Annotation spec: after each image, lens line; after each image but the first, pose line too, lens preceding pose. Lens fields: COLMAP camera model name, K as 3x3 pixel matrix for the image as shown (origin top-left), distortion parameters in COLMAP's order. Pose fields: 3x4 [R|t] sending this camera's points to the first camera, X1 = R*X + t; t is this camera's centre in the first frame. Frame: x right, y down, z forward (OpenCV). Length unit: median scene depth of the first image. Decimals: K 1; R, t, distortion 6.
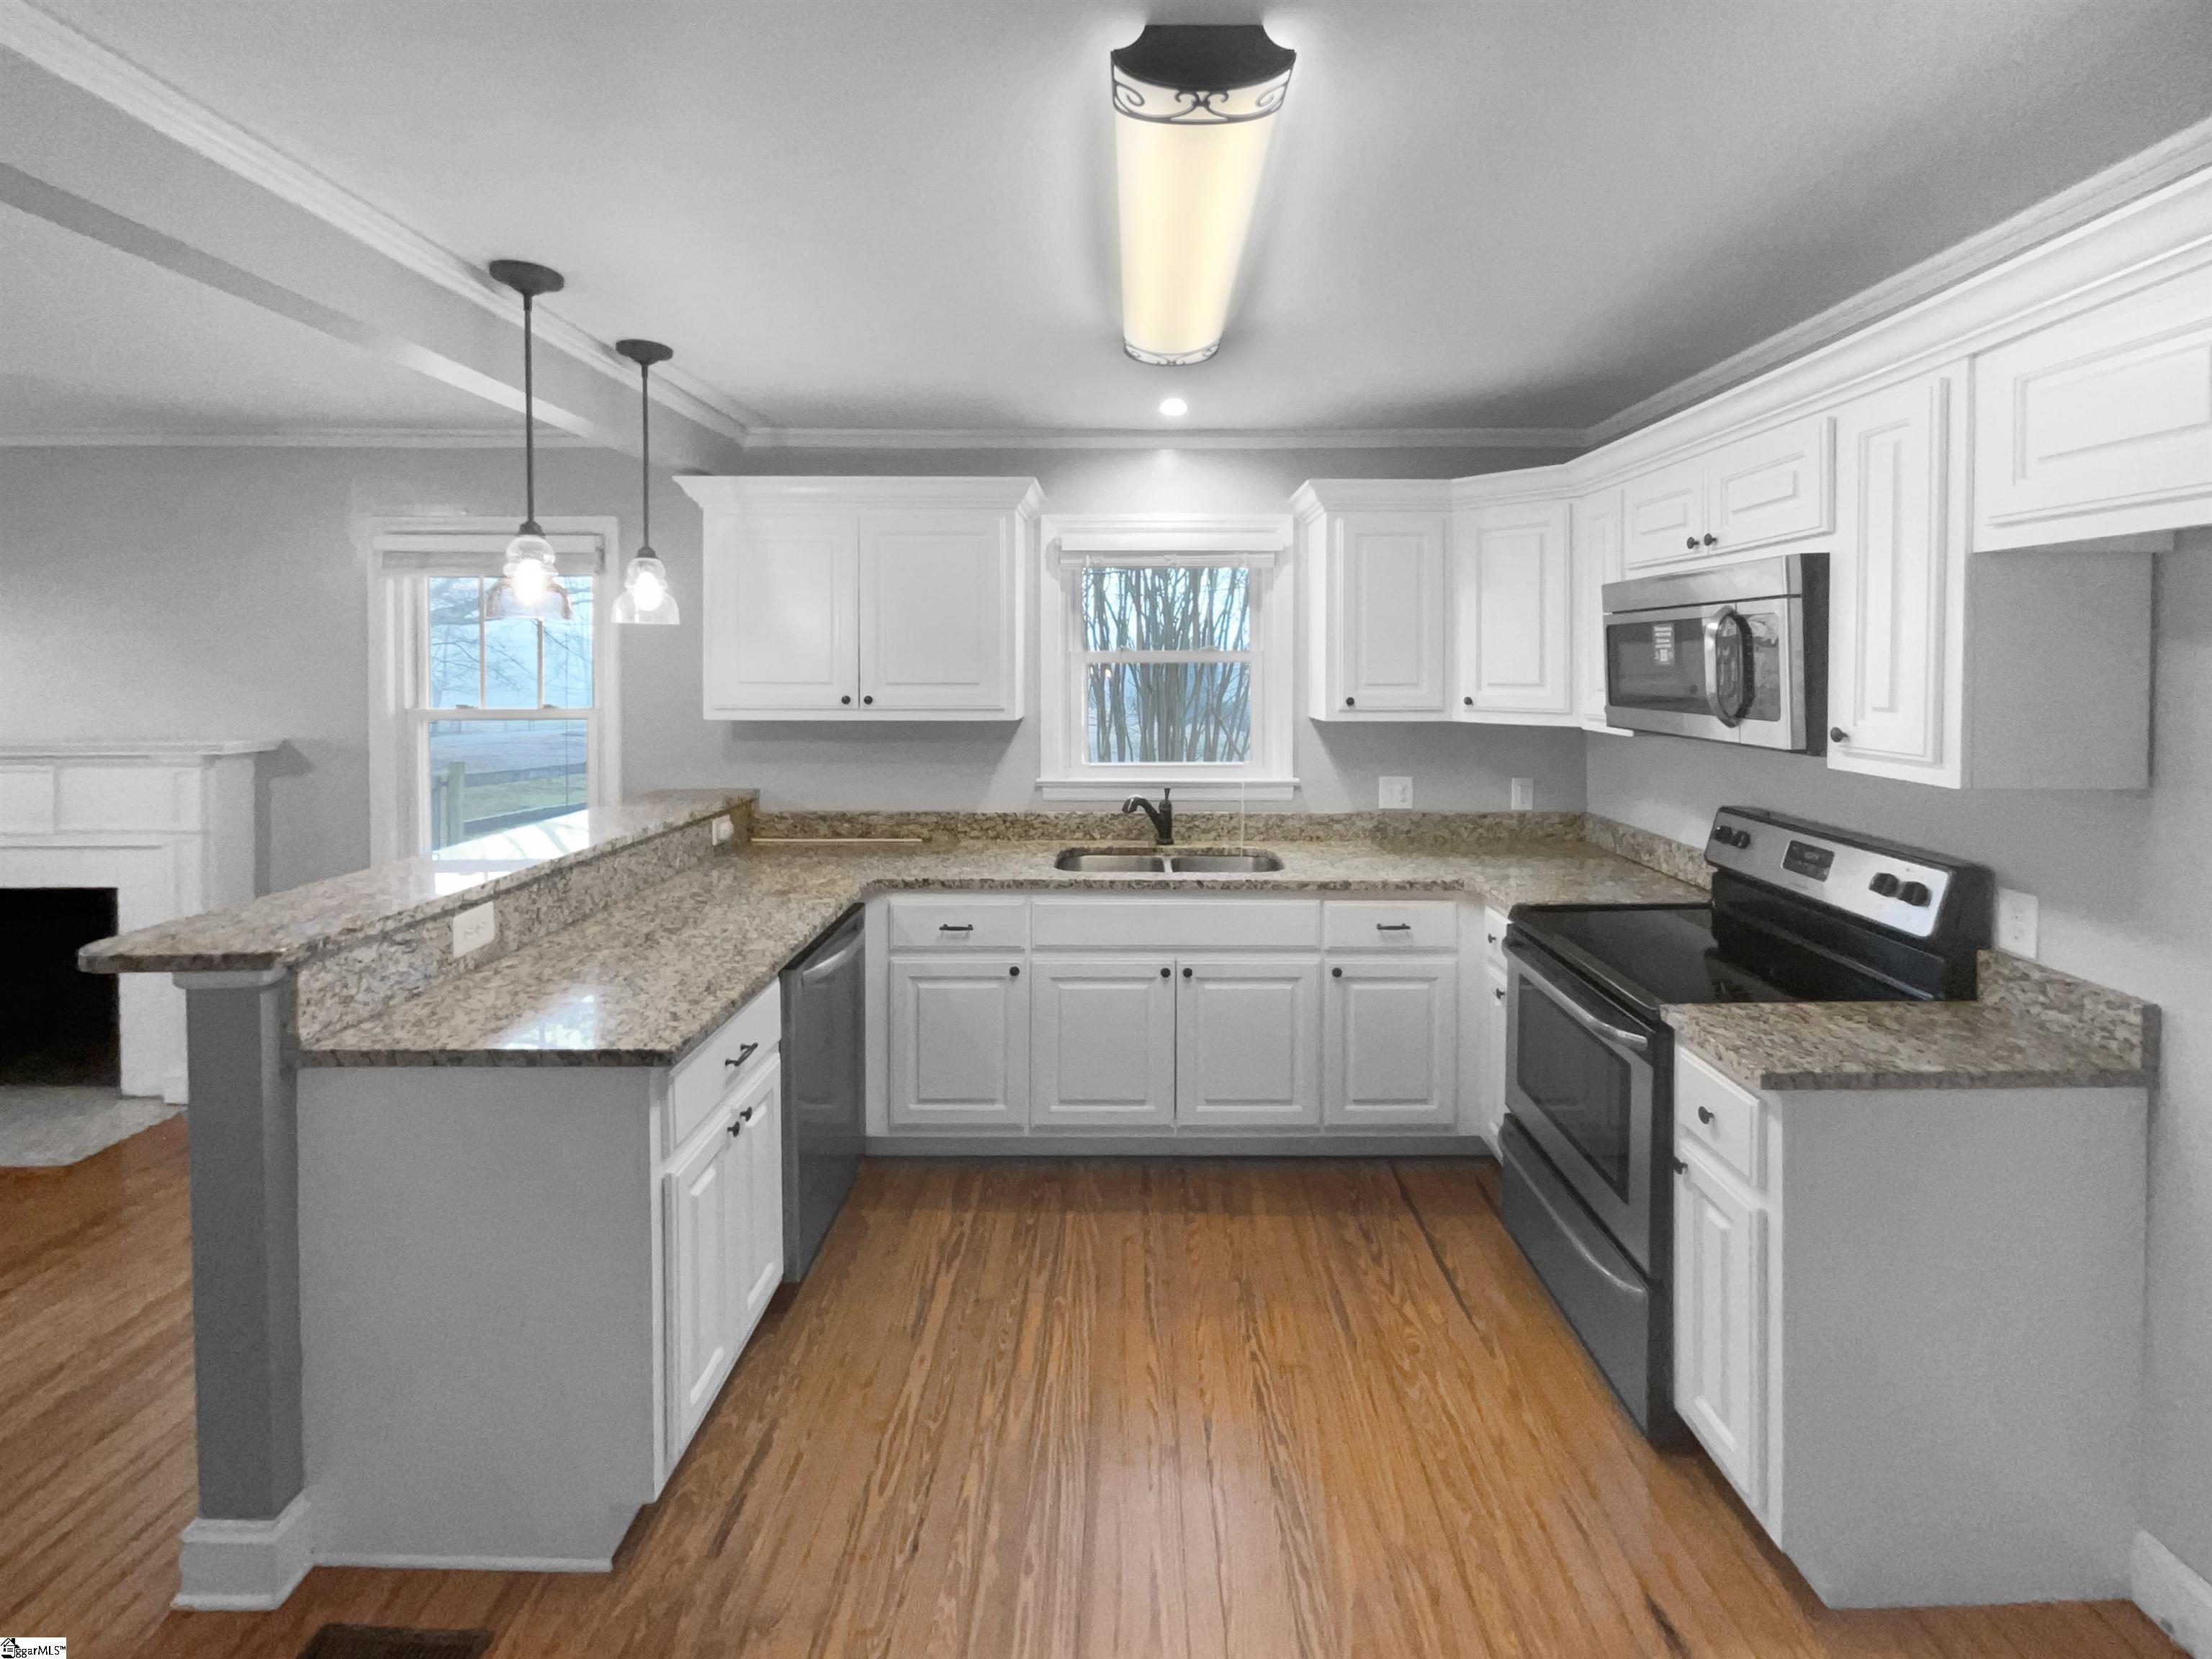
lens RADIAL K [[954.7, 0, 1102.4], [0, 954.7, 813.6], [0, 0, 1]] dist [0.009892, 0.000180]
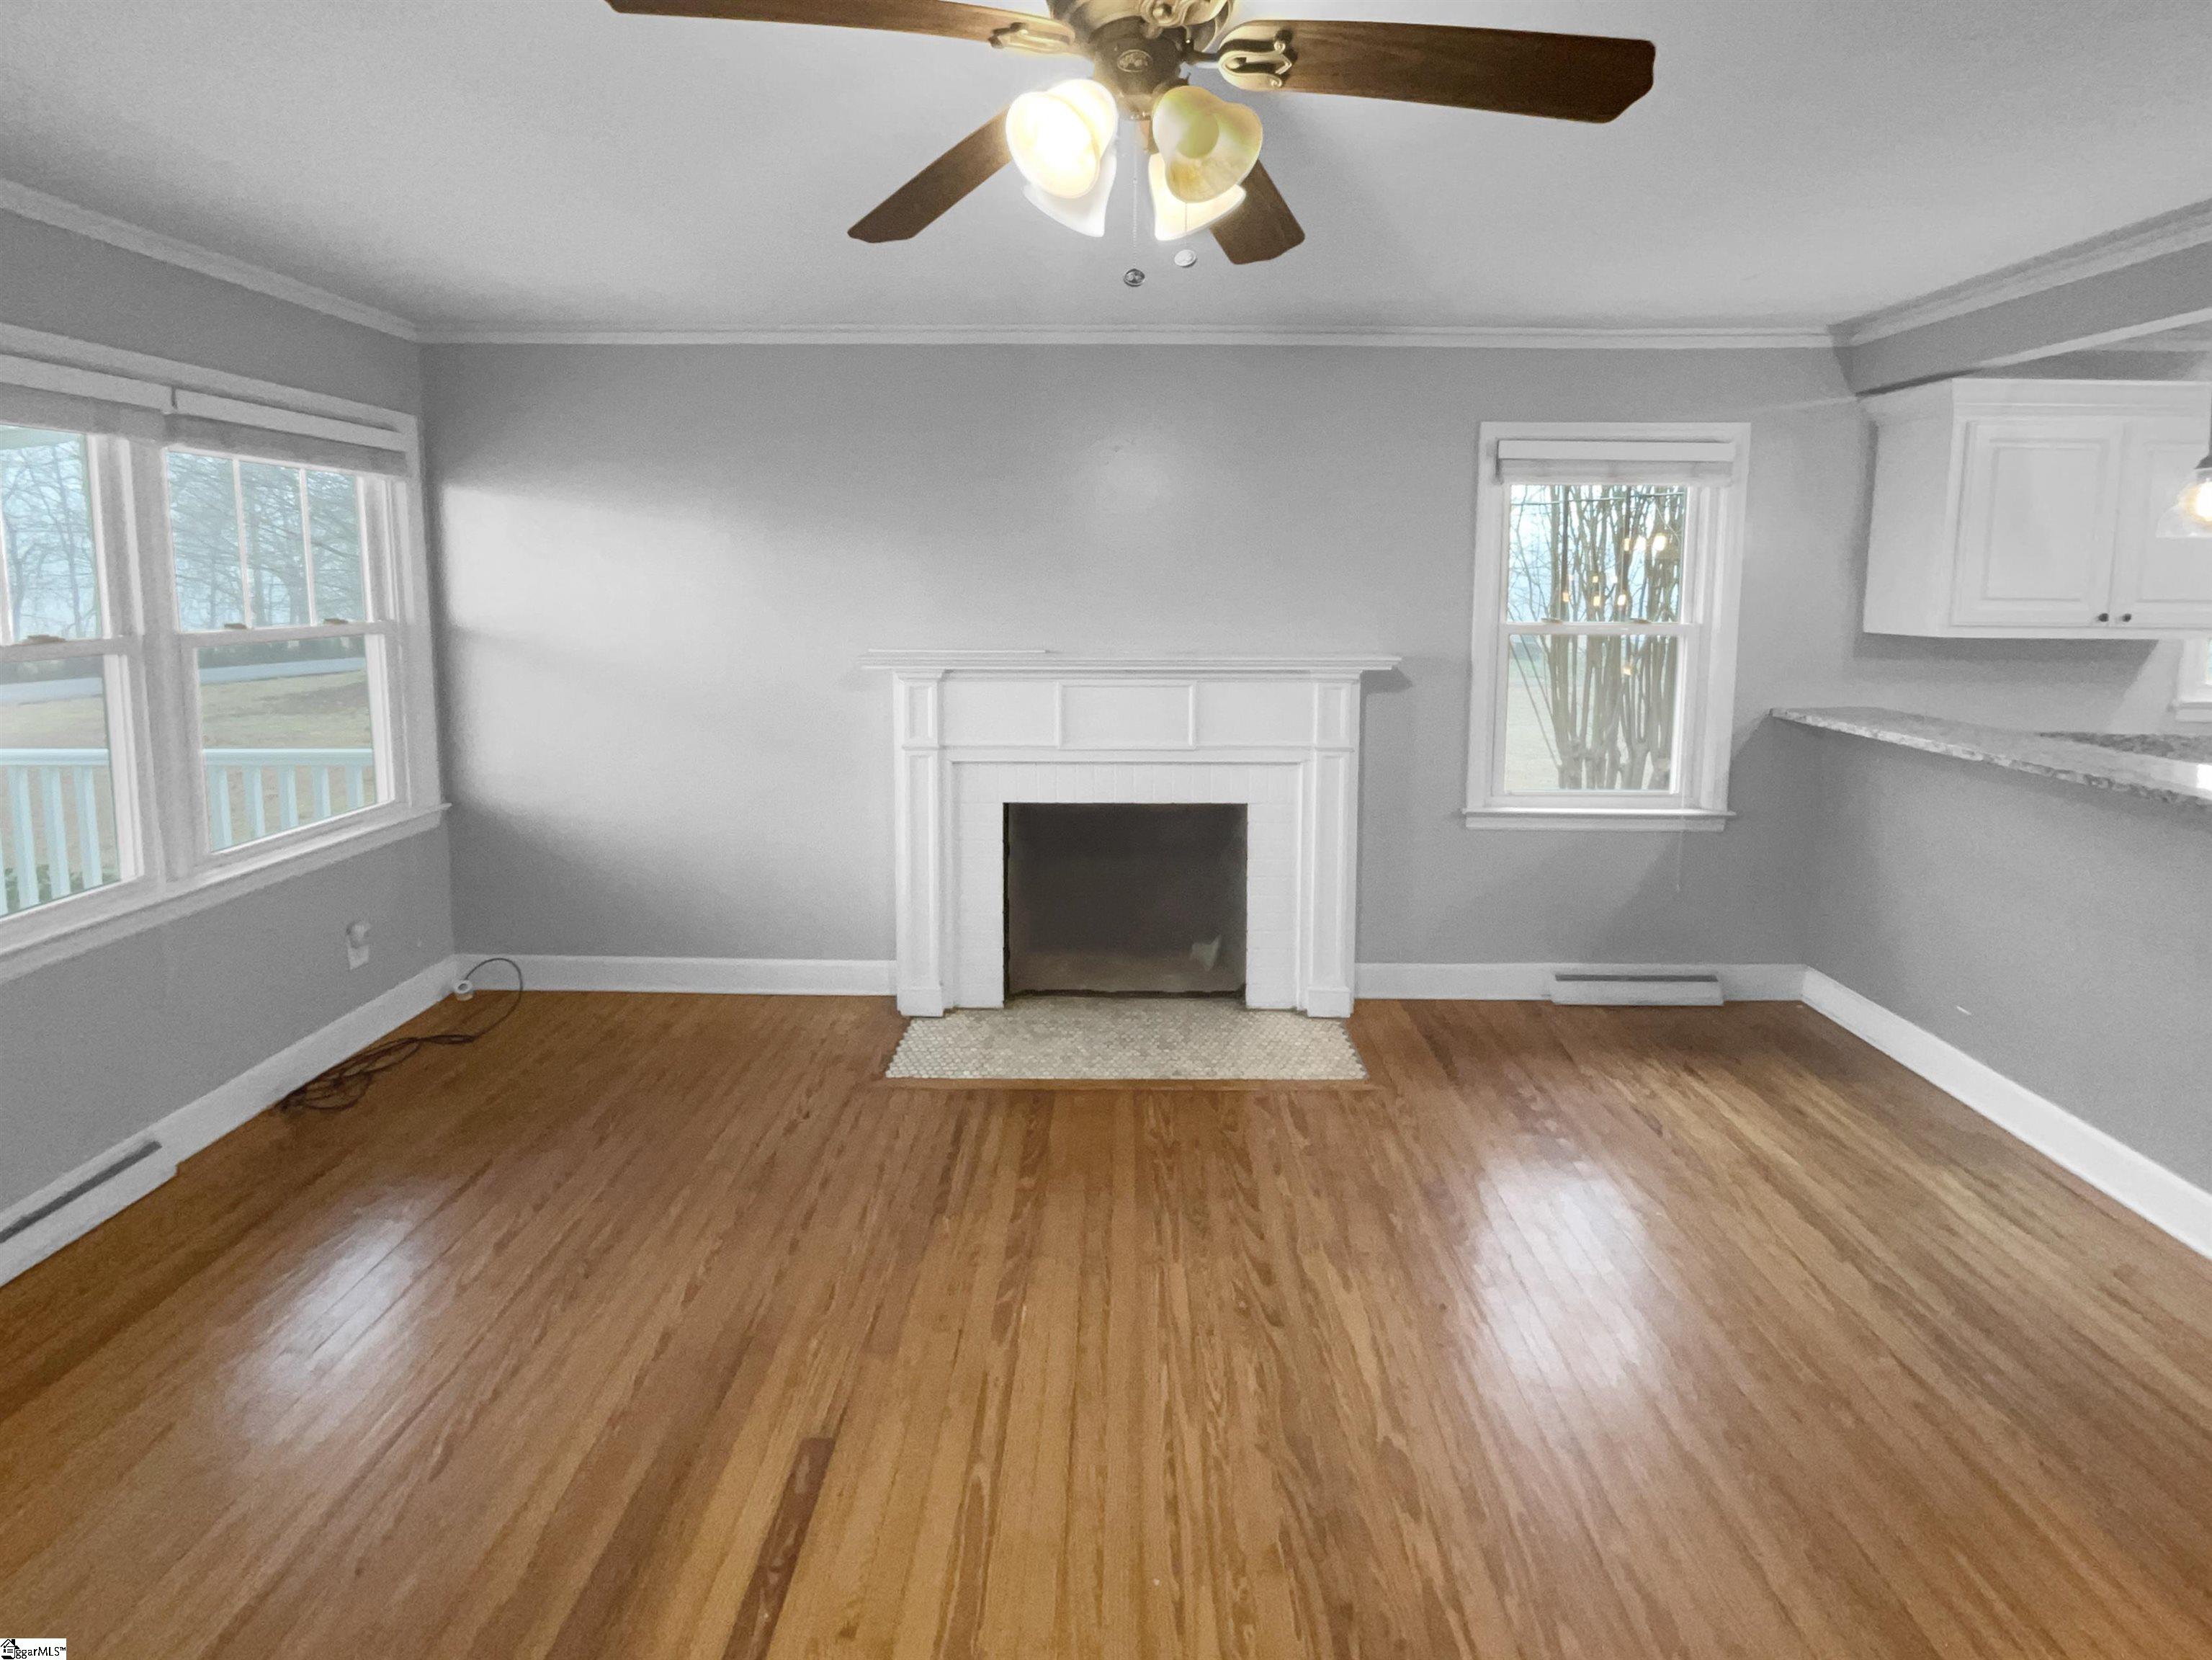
lens RADIAL K [[954.8, 0, 1106.5], [0, 954.8, 819.1], [0, 0, 1]] dist [0.009892, 0.000180]
pose [[0.999727, 0.005491, 0.022692, -1.190738], [-0.007343, 0.996576, 0.082353, 0.011852], [-0.022162, -0.082497, 0.996345, 0.016896]]
